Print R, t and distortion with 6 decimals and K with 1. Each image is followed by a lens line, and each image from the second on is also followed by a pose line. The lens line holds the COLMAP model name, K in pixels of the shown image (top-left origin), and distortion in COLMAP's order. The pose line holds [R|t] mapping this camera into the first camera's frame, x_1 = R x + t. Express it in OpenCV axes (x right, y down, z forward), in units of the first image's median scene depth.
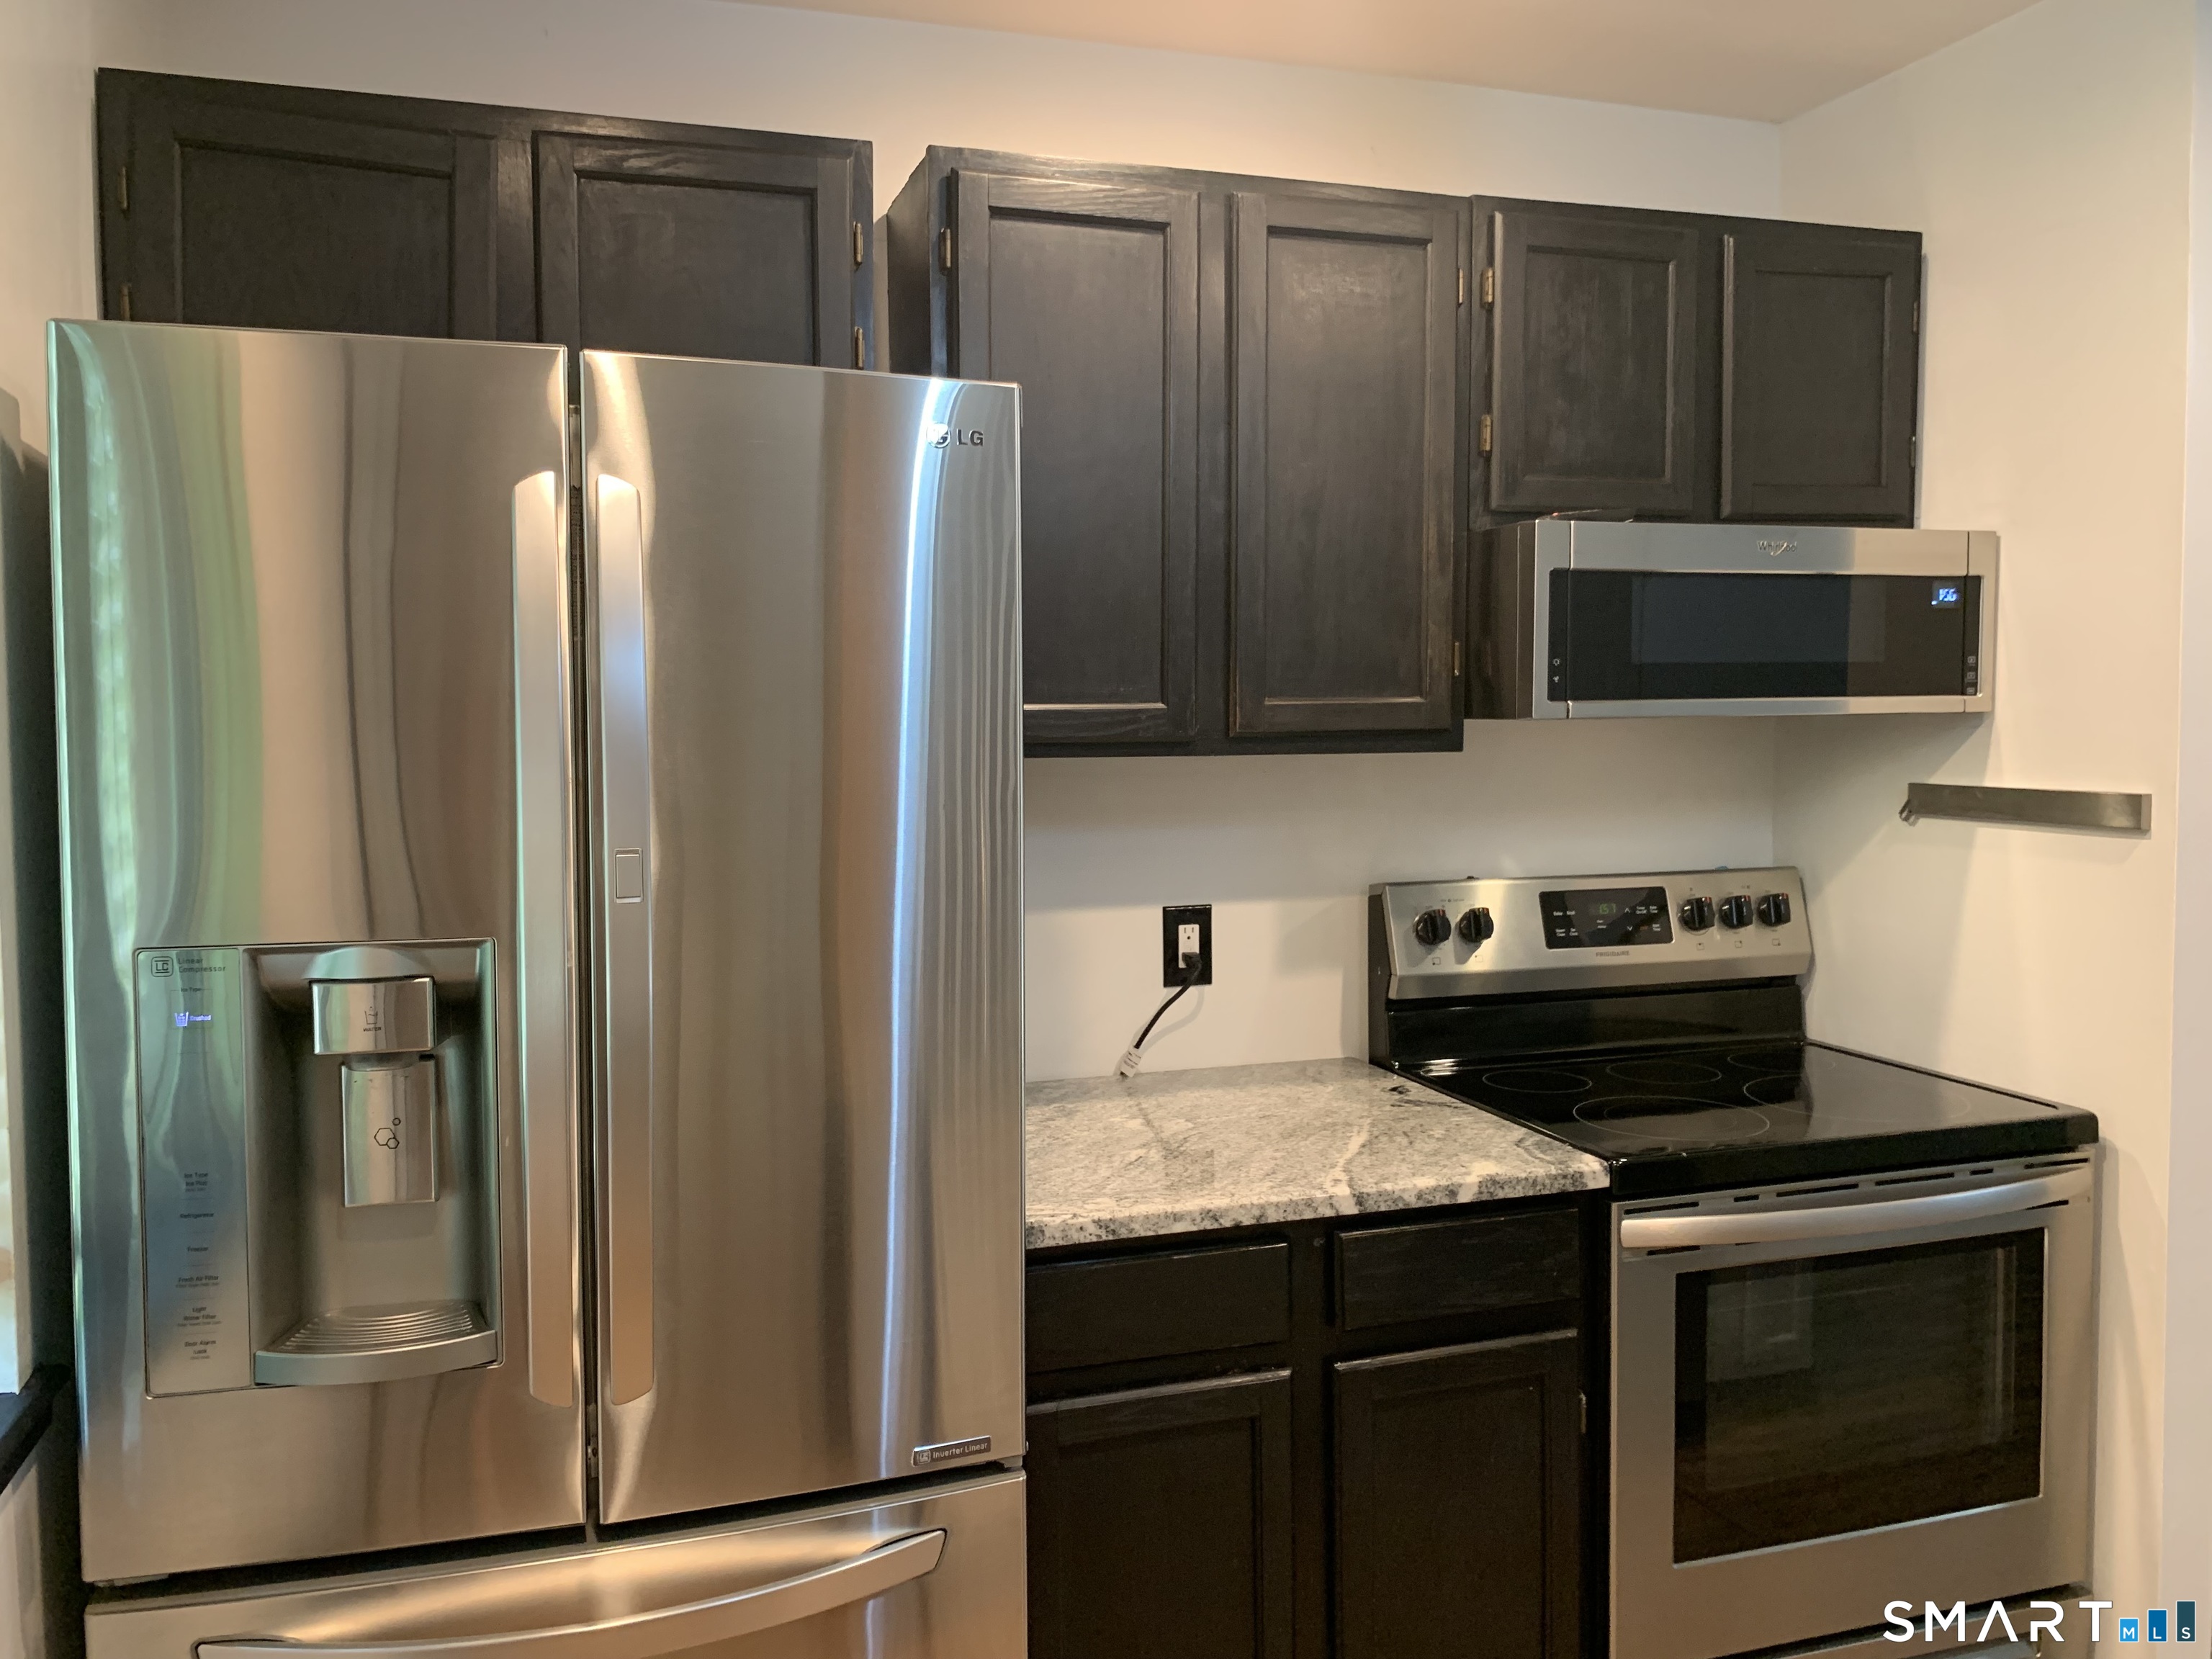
lens RADIAL K [[1693.0, 0, 1090.4], [0, 1693.0, 818.7], [0, 0, 1]] dist [0.024128, -0.030562]
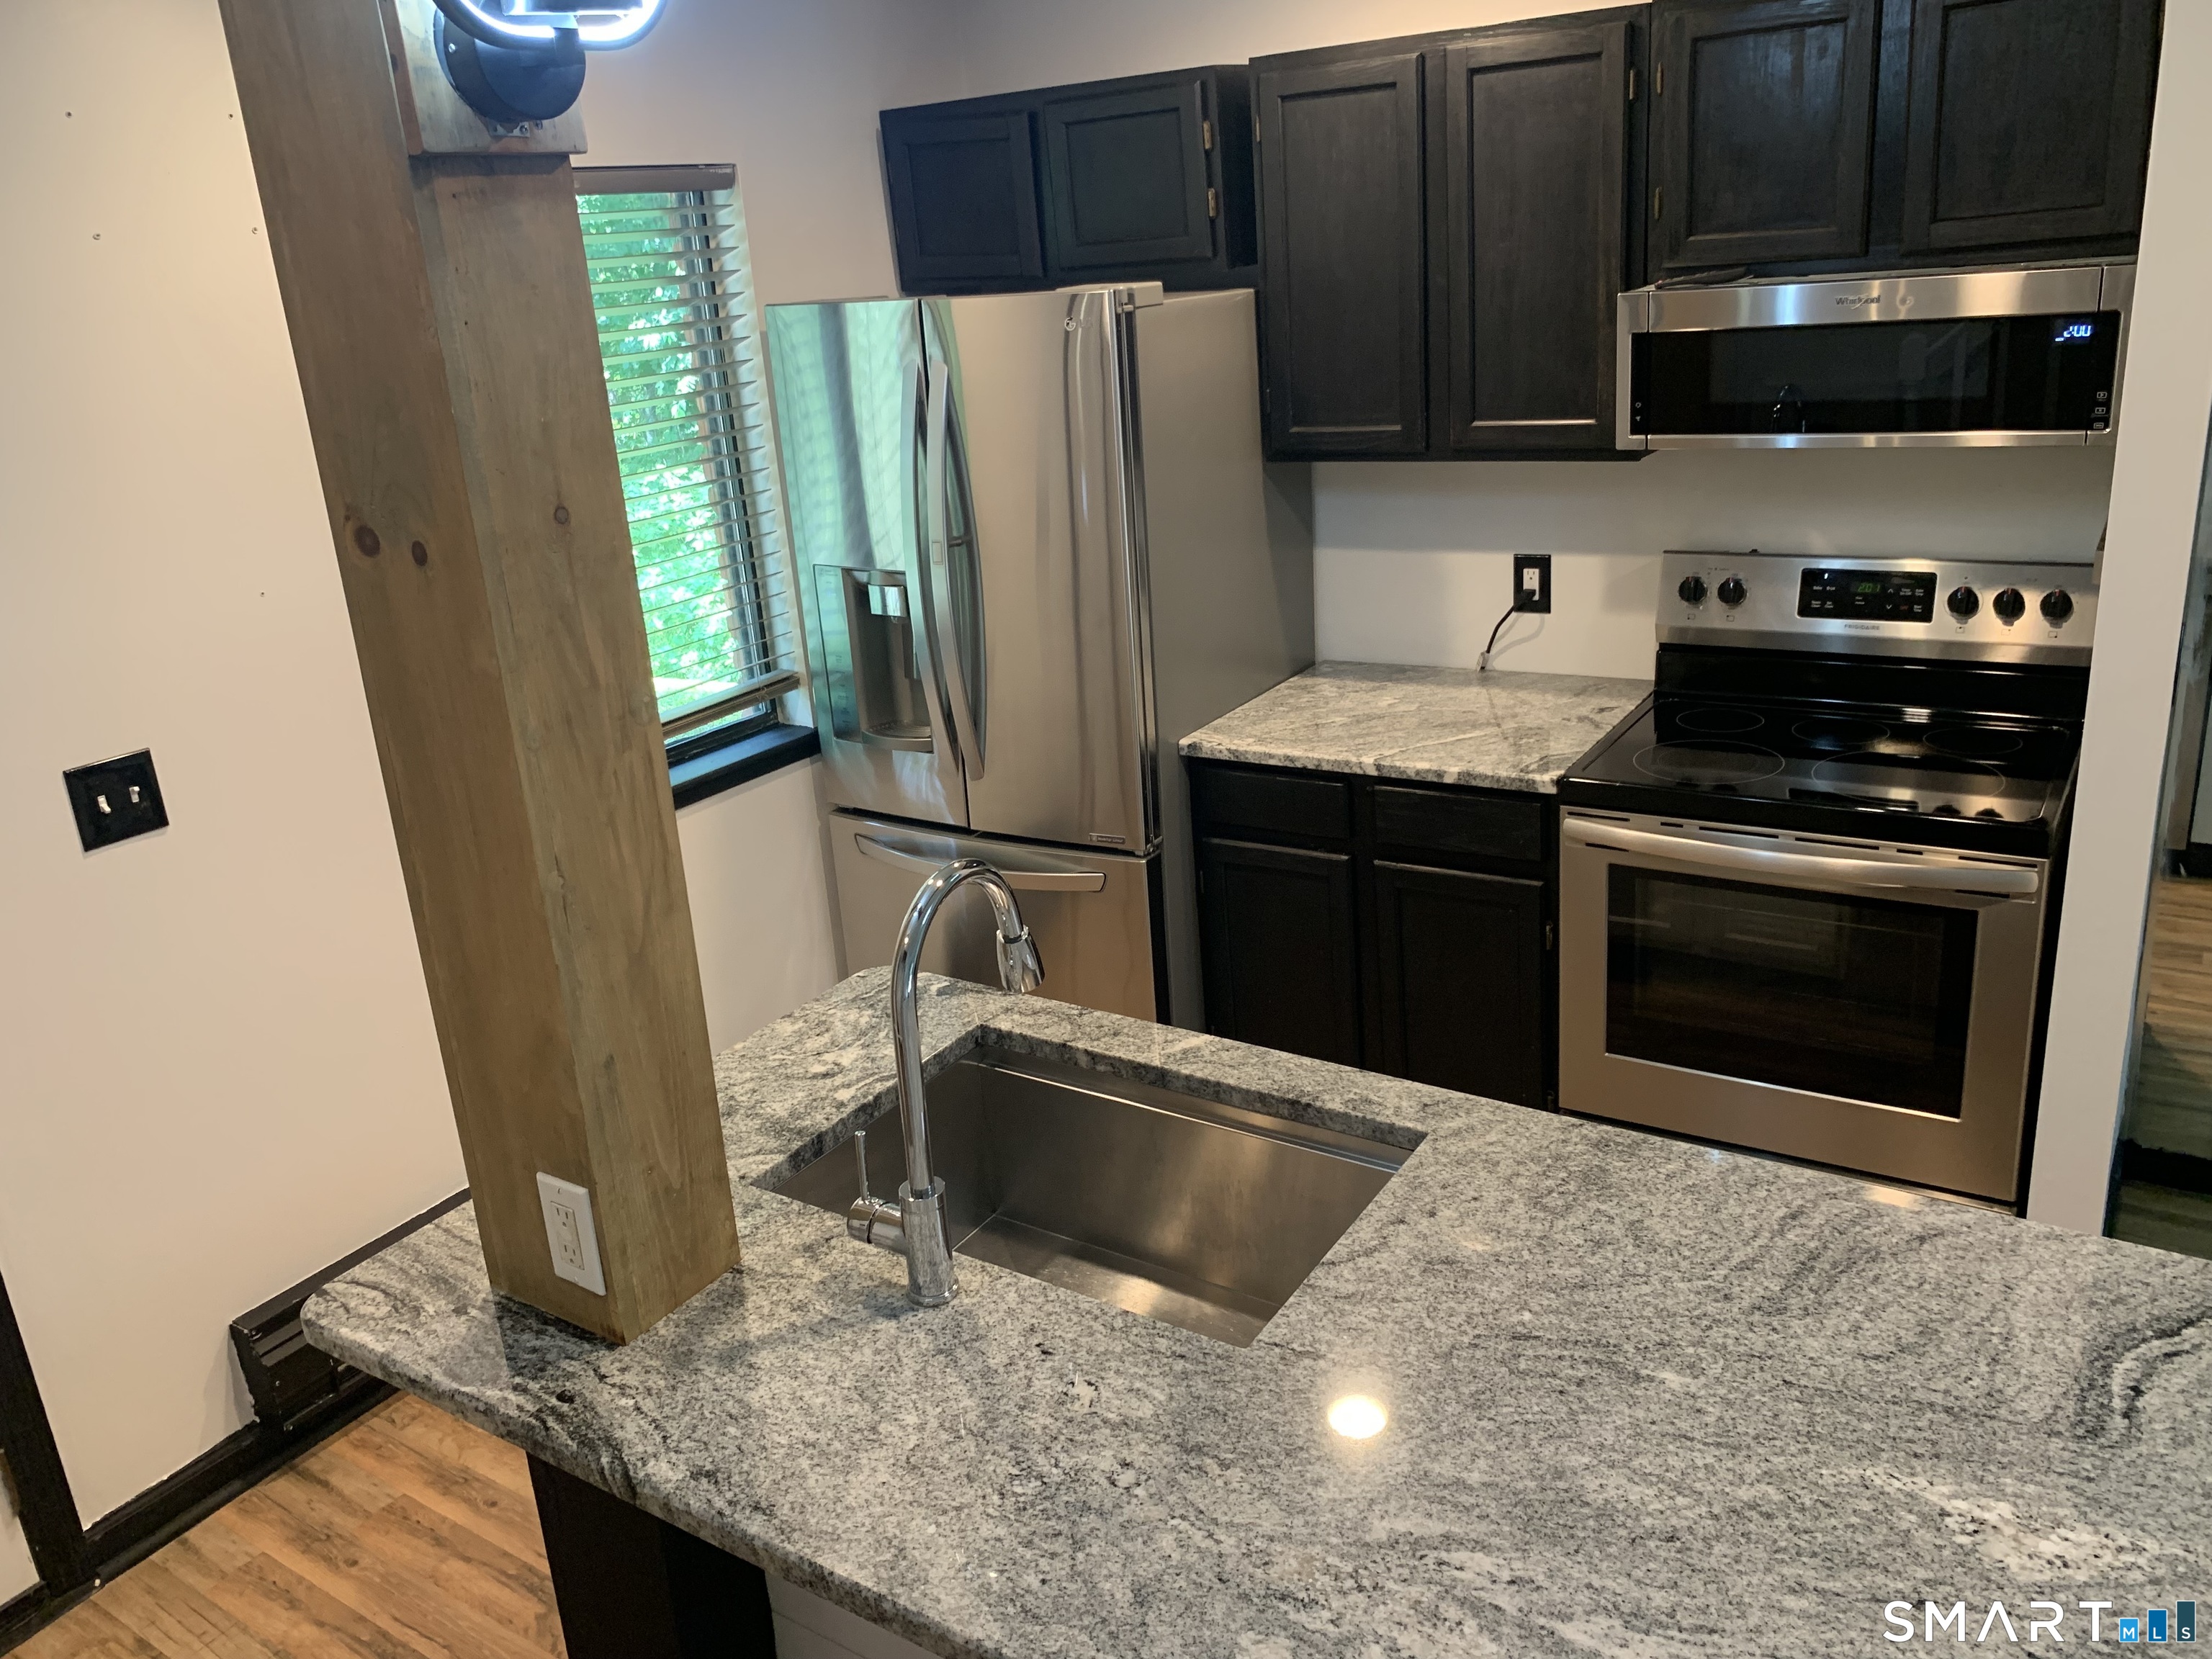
lens RADIAL K [[1693.0, 0, 1097.5], [0, 1693.0, 803.1], [0, 0, 1]] dist [0.024128, -0.030562]
pose [[0.636769, 0.205522, -0.743160, 1.037200], [0.027386, 0.957186, 0.288176, -0.186399], [0.770568, -0.203853, 0.603878, -0.162734]]
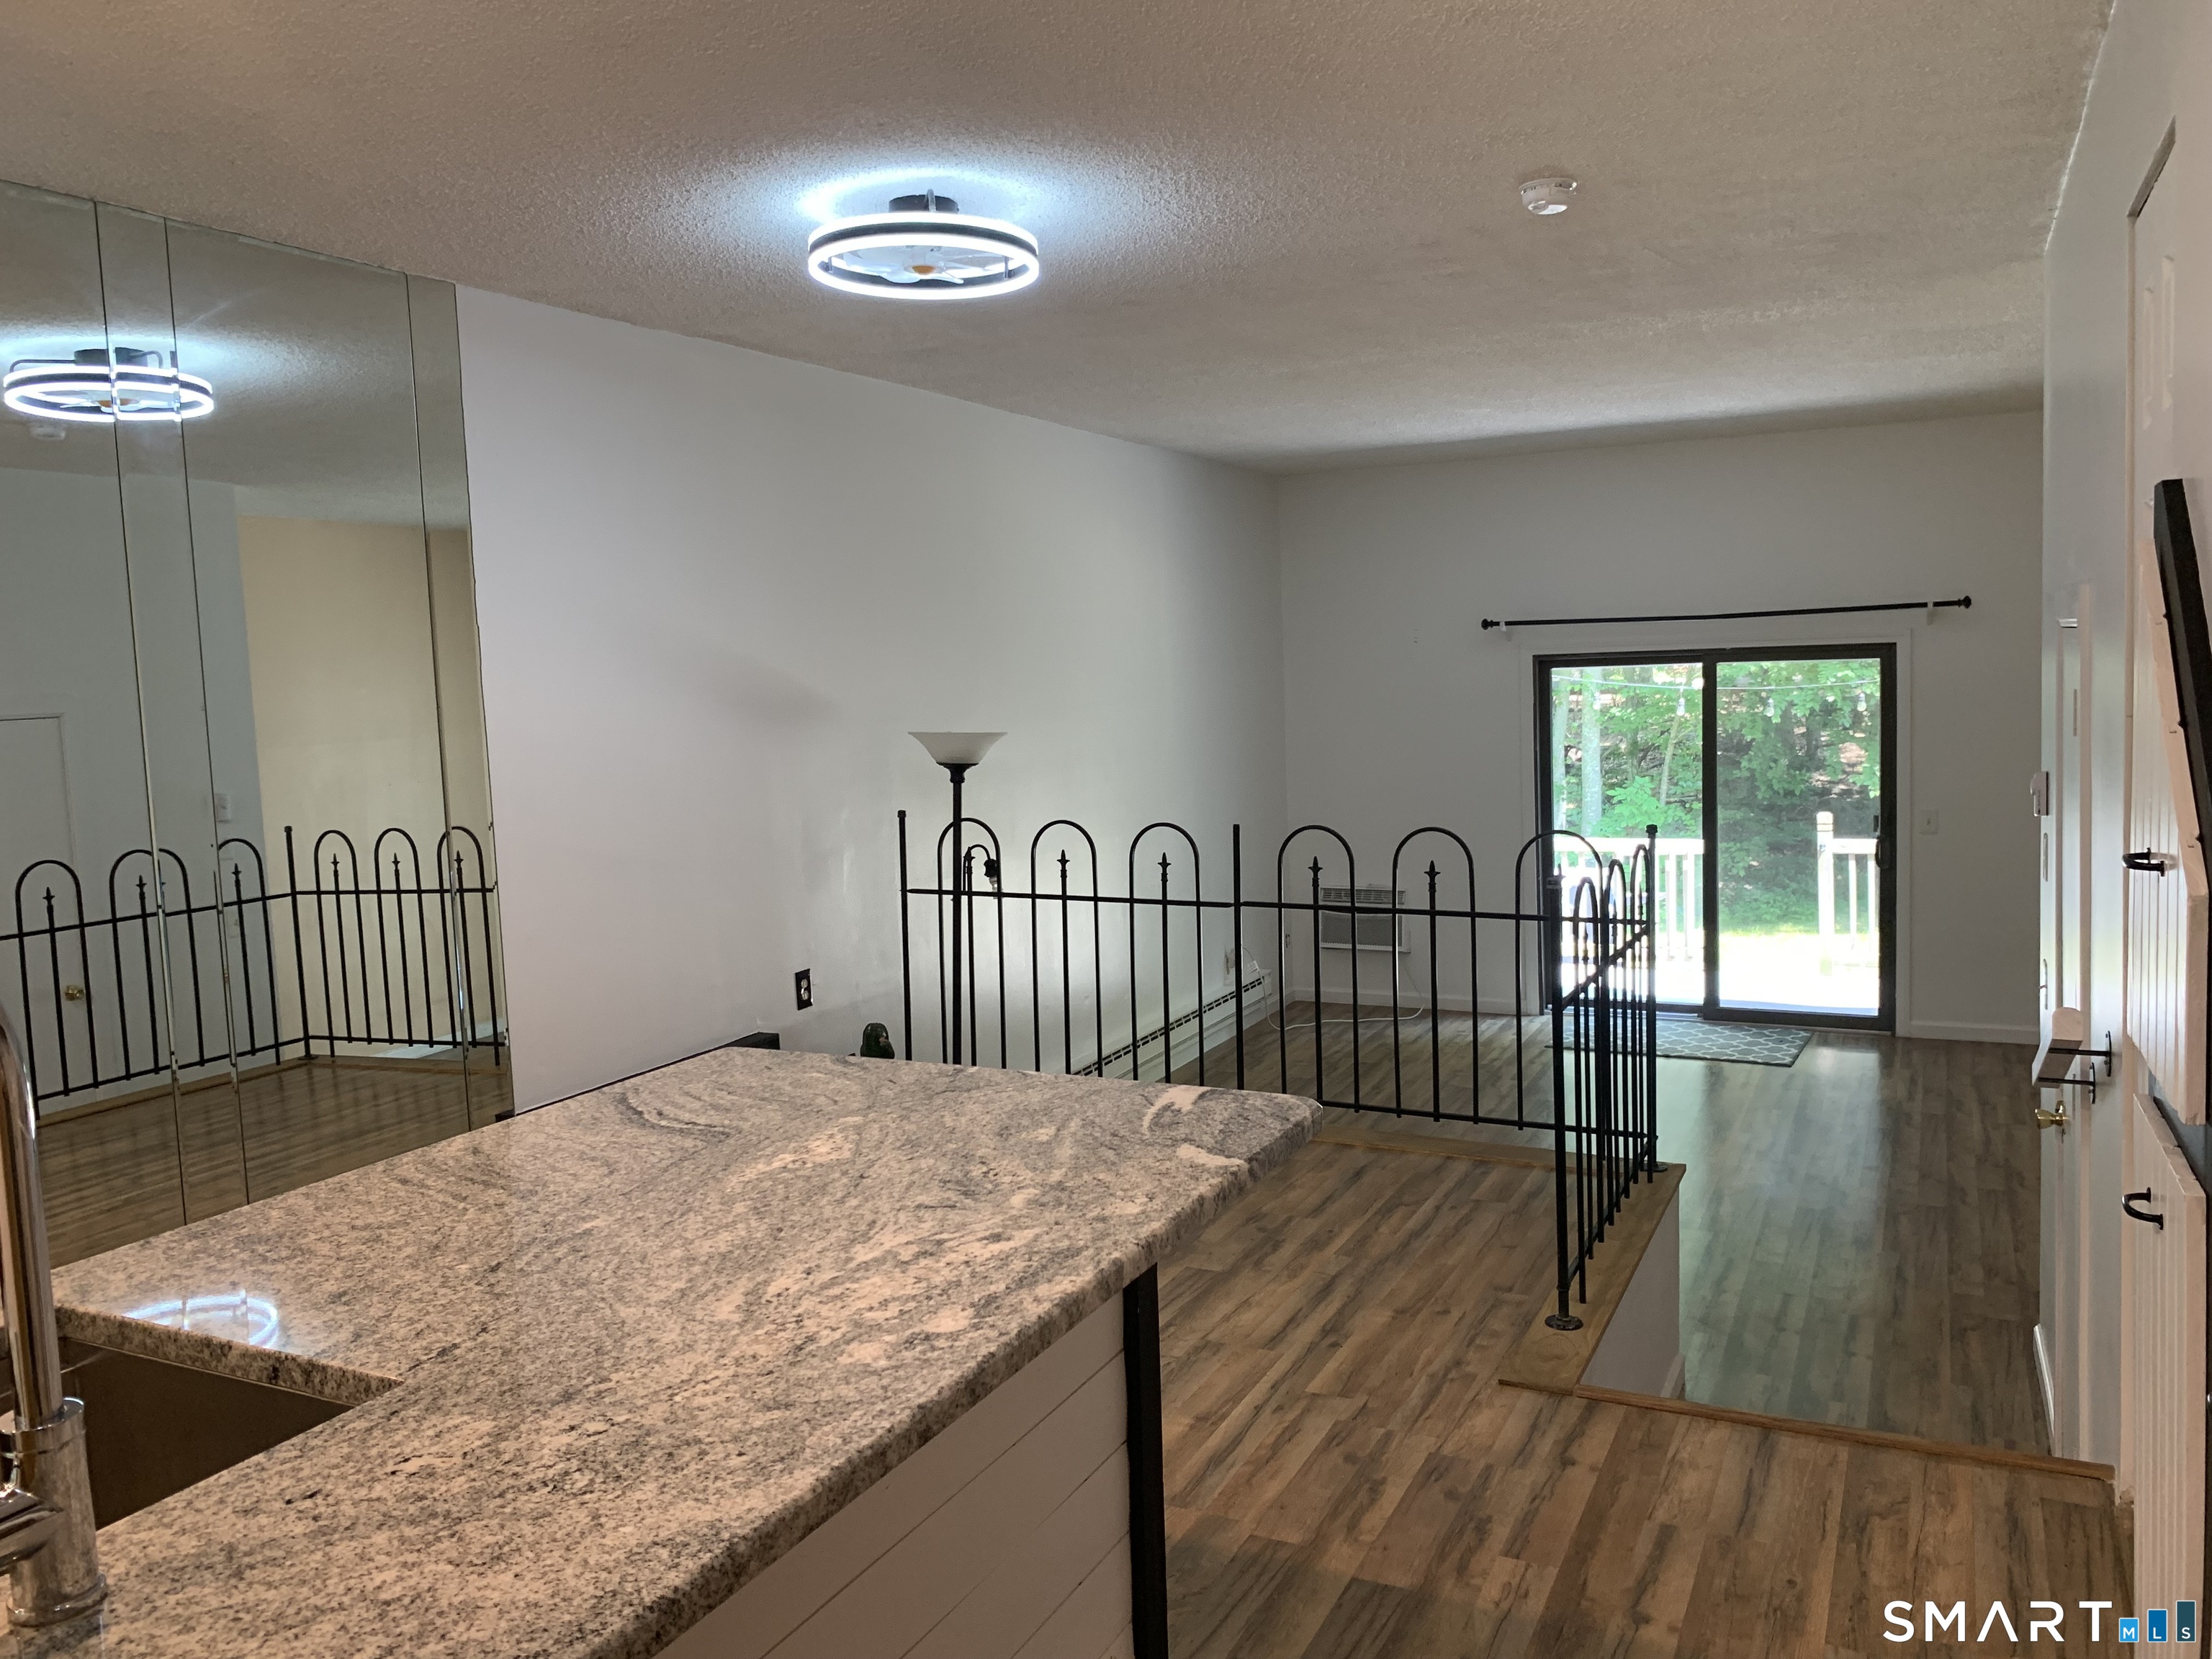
lens RADIAL K [[1693.0, 0, 1113.0], [0, 1693.0, 812.9], [0, 0, 1]] dist [0.024128, -0.030562]
pose [[0.683771, -0.082741, 0.724991, 0.365518], [0.073712, 0.996300, 0.044183, 0.025804], [-0.725964, 0.023229, 0.687340, -0.324071]]
